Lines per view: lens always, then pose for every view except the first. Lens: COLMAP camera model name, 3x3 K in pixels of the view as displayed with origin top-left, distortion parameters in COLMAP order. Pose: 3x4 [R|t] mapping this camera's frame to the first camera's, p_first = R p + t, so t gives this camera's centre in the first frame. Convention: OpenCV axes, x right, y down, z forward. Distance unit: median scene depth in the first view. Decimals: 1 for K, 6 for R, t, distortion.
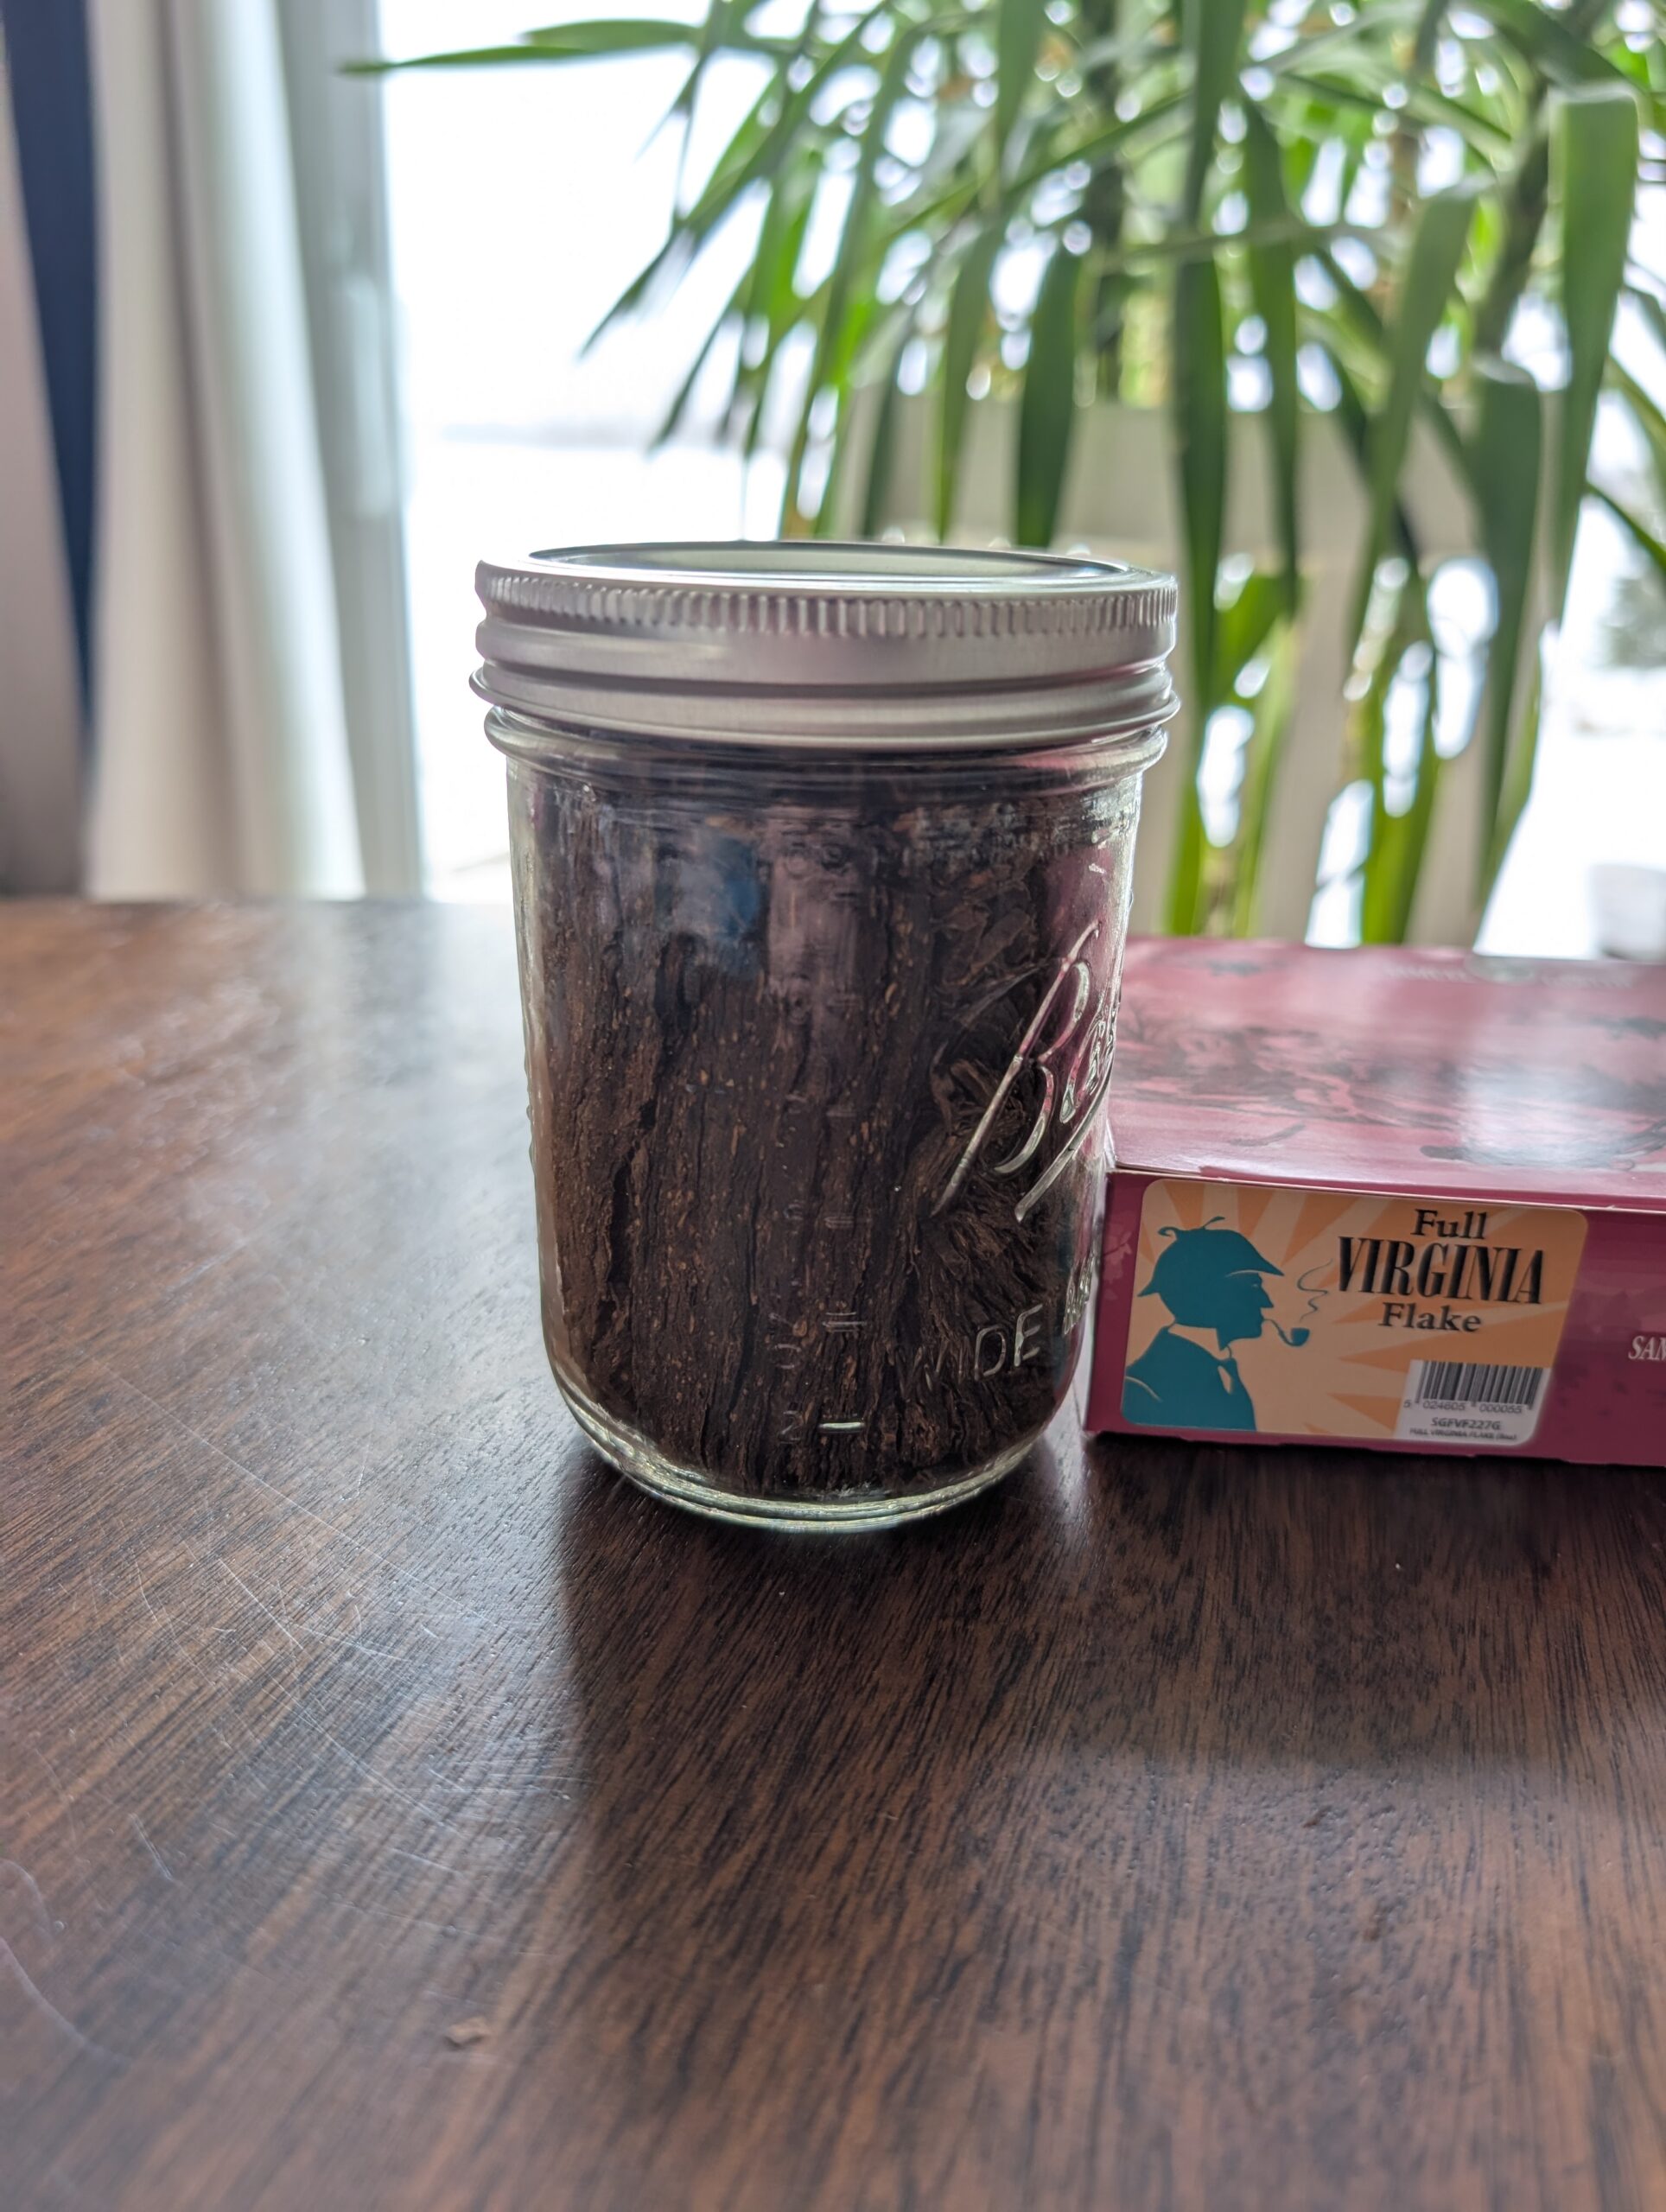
lens RADIAL K [[1678.9, 0, 829.6], [0, 1678.9, 1103.5], [0, 0, 1]] dist [-0.056562, 0.003955]
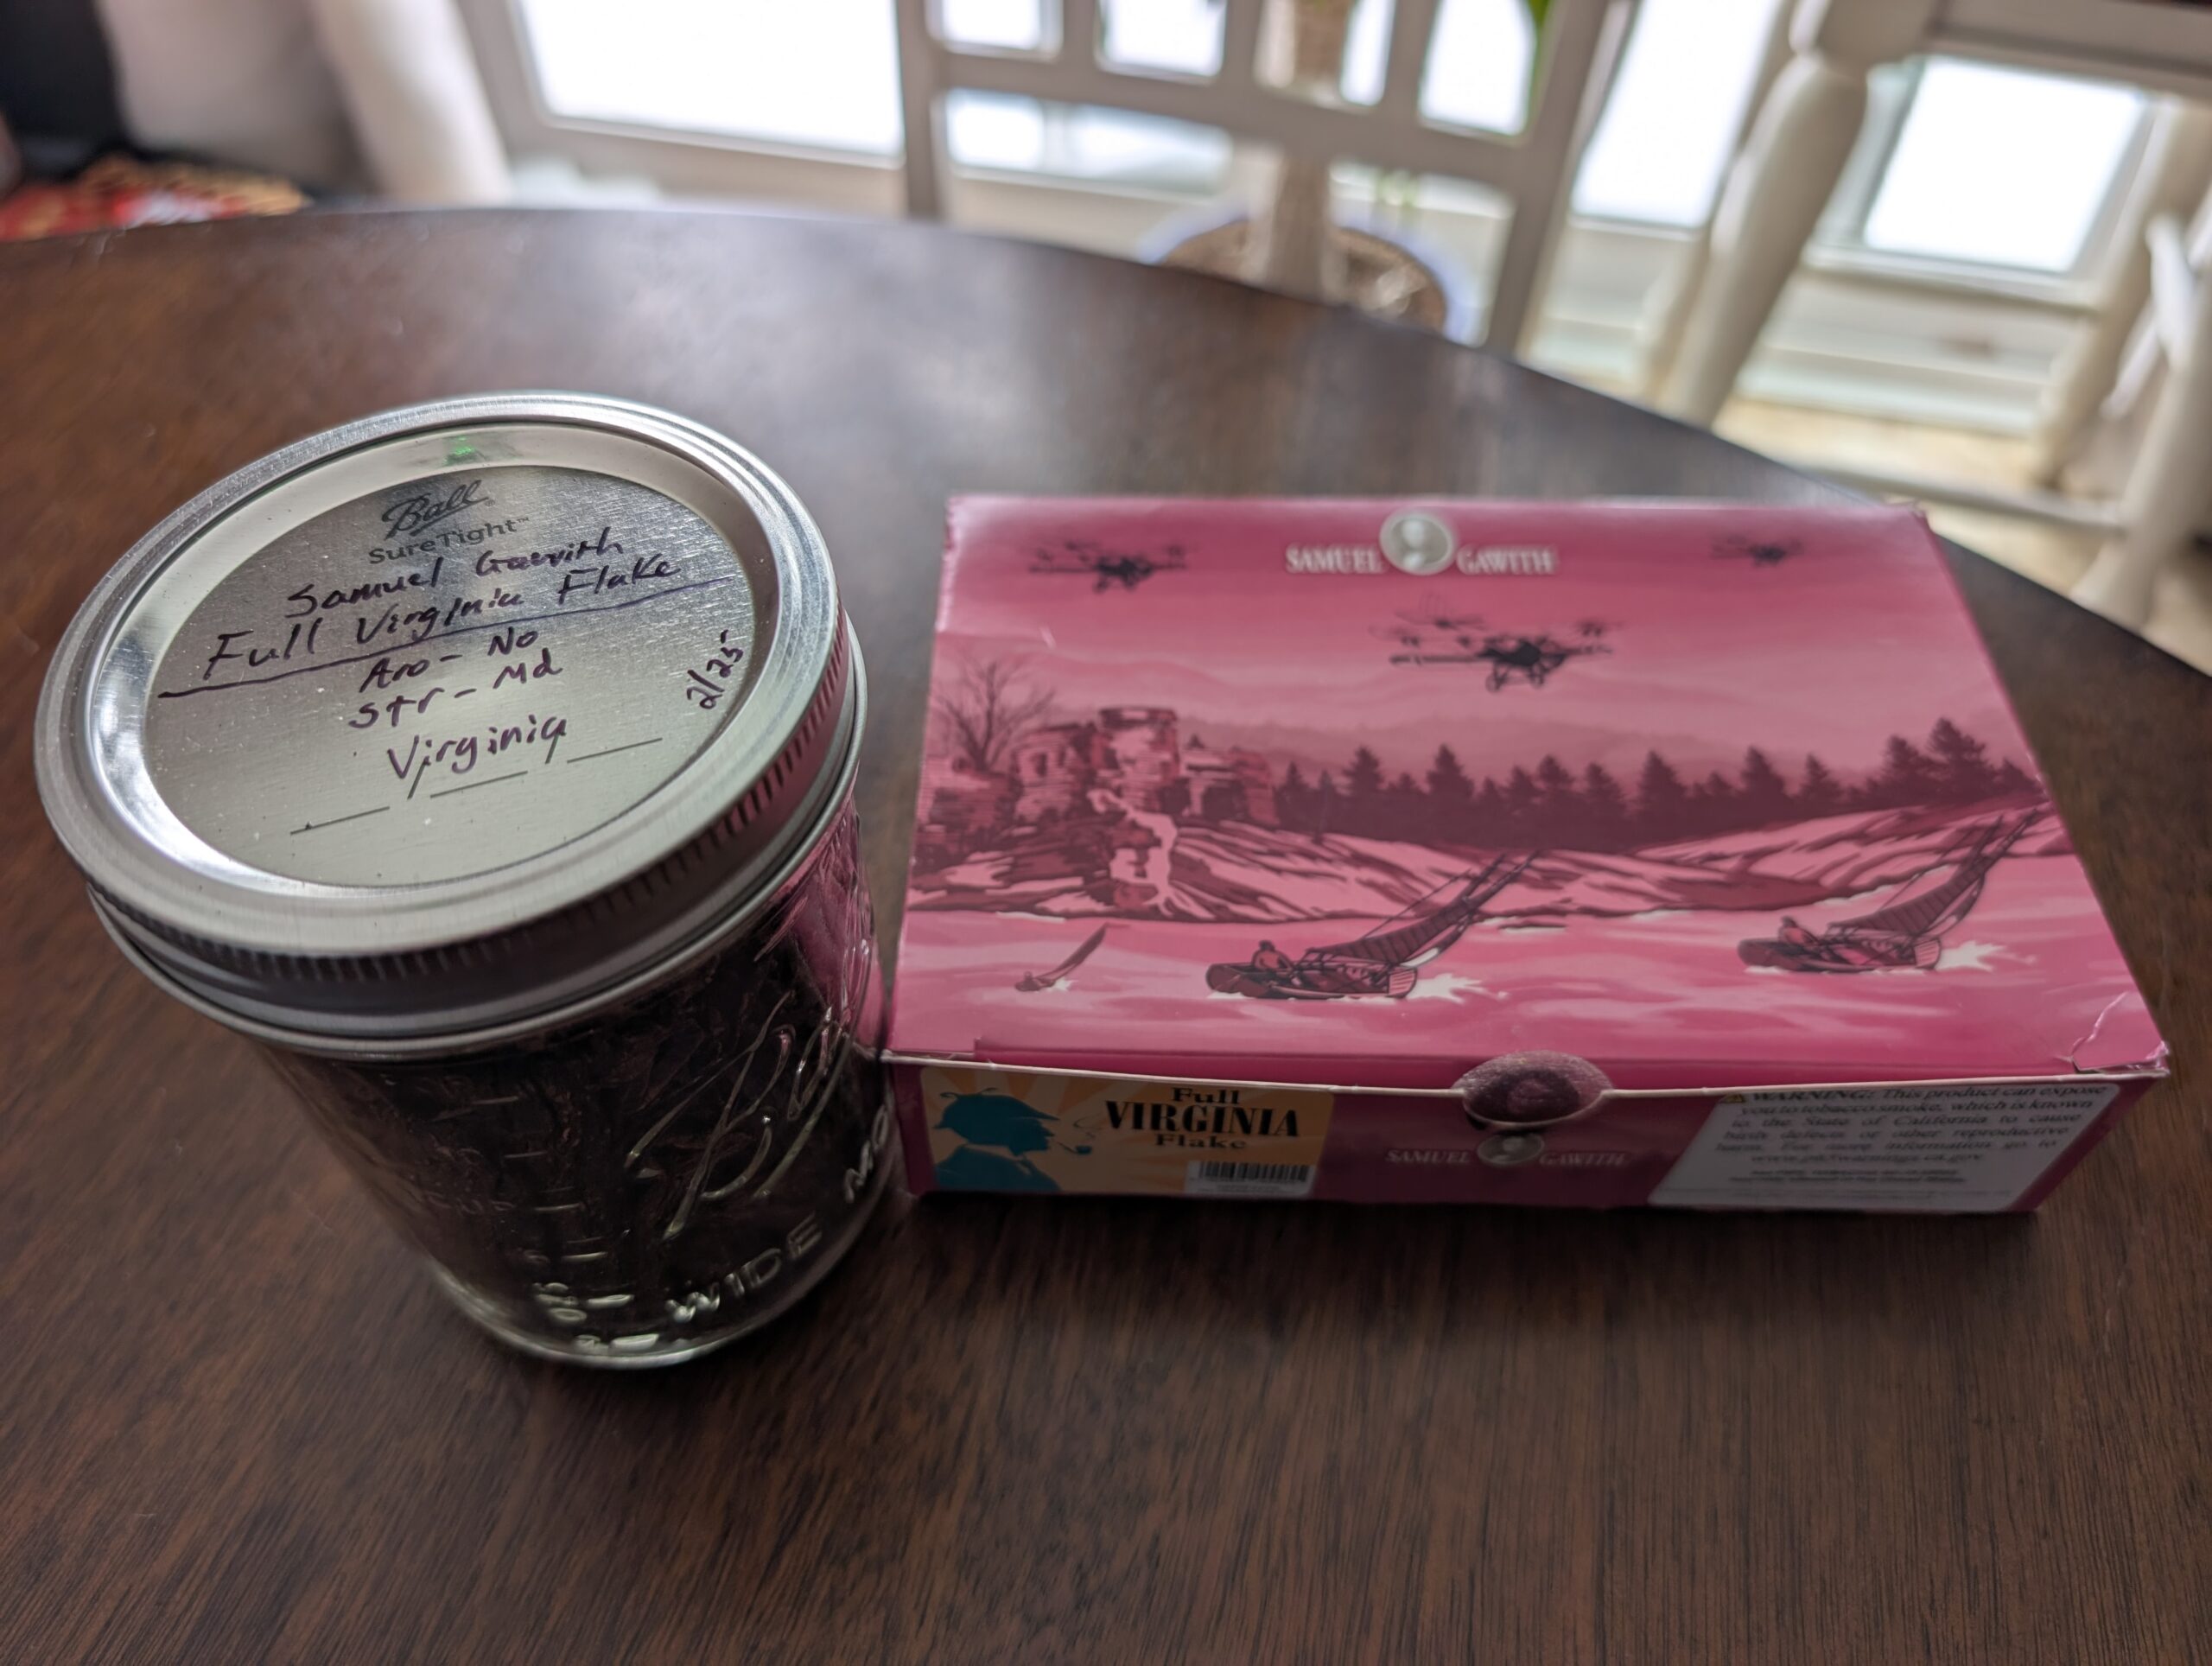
lens RADIAL K [[1678.9, 0, 1103.9], [0, 1678.9, 829.8], [0, 0, 1]] dist [-0.056562, 0.003955]
pose [[0.998363, -0.052874, 0.021787, 0.322583], [0.036092, 0.878092, 0.477129, -0.645200], [-0.044359, -0.475562, 0.878563, 0.160542]]
